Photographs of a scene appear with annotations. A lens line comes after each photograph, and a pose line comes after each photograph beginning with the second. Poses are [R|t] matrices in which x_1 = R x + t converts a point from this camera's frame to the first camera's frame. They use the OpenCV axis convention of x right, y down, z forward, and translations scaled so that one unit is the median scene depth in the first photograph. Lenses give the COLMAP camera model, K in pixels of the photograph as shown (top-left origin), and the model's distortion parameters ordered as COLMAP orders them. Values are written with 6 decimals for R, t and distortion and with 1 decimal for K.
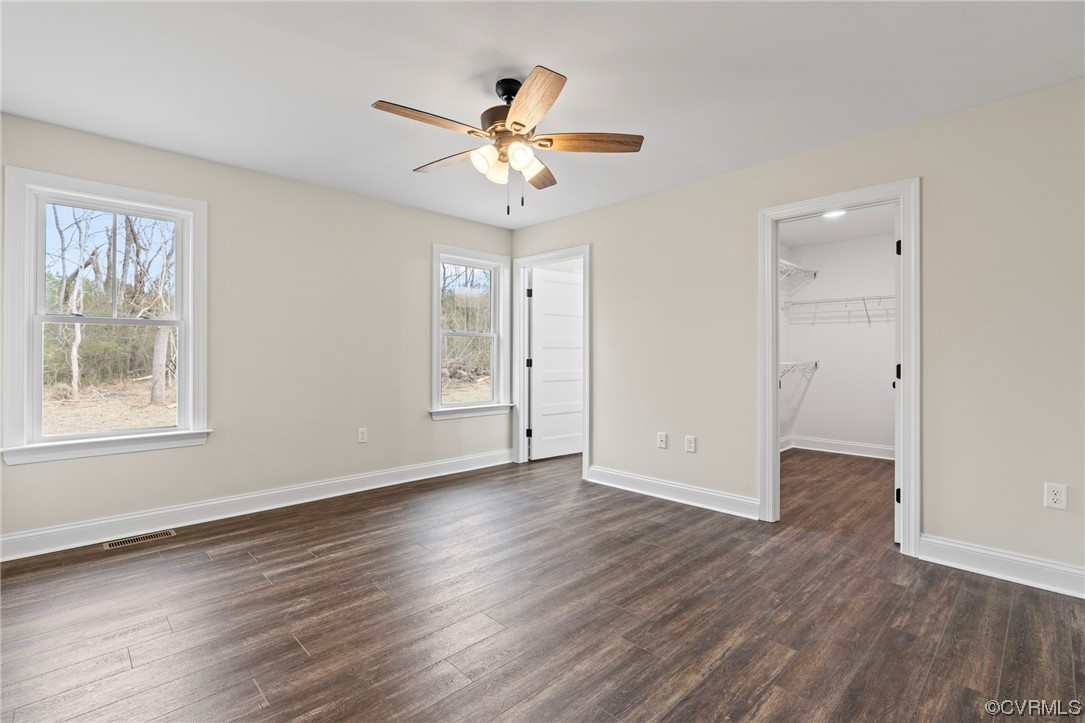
lens RADIAL K [[503.0, 0, 537.7], [0, 503.0, 361.1], [0, 0, 1]] dist [-0.004085, 0.000570]
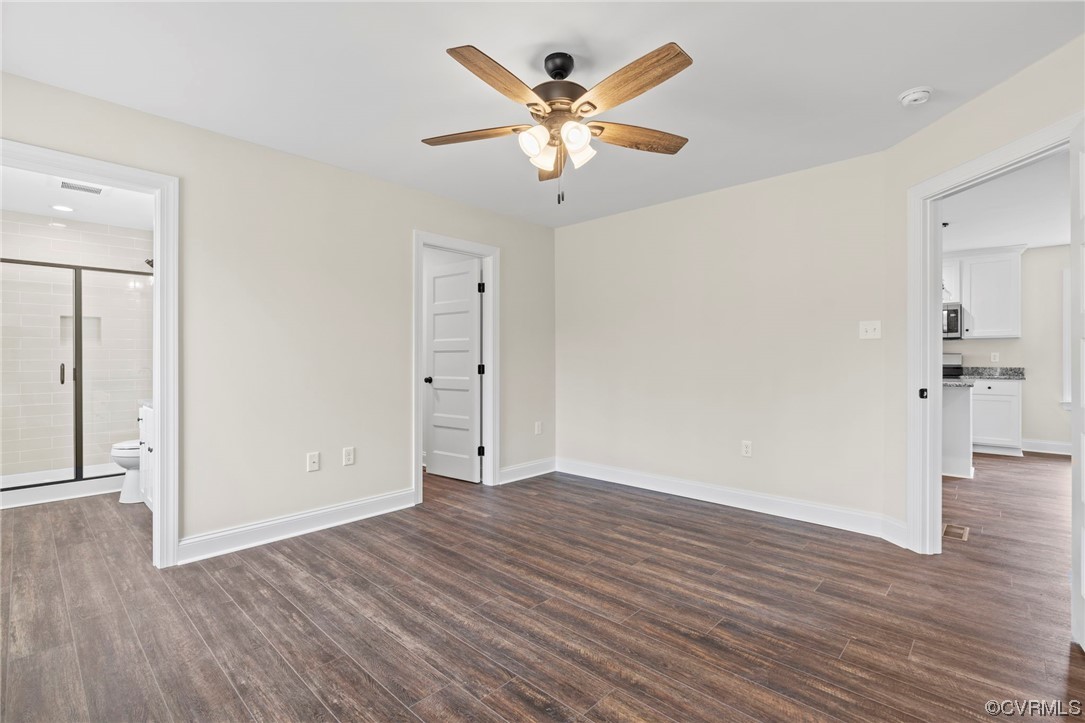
lens RADIAL K [[496.1, 0, 541.9], [0, 496.1, 353.9], [0, 0, 1]] dist [-0.002748, 0.000554]
pose [[-0.060191, 0.007688, 0.998157, -0.864203], [0.011941, 0.999904, -0.006981, -0.014711], [-0.998115, 0.011499, -0.060278, 0.975268]]
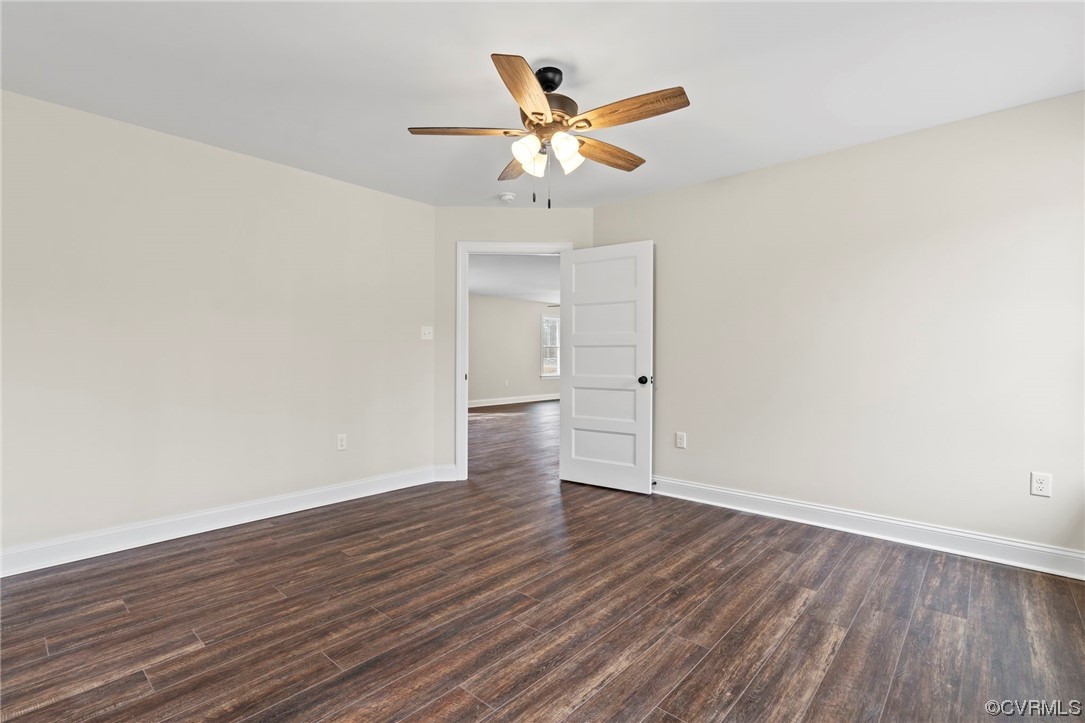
lens RADIAL K [[496.1, 0, 541.9], [0, 496.1, 353.9], [0, 0, 1]] dist [-0.002748, 0.000554]
pose [[-0.997099, -0.004872, -0.075965, 0.025252], [-0.005368, 0.999966, 0.006321, -0.015563], [0.075931, 0.006711, -0.997090, 1.771048]]
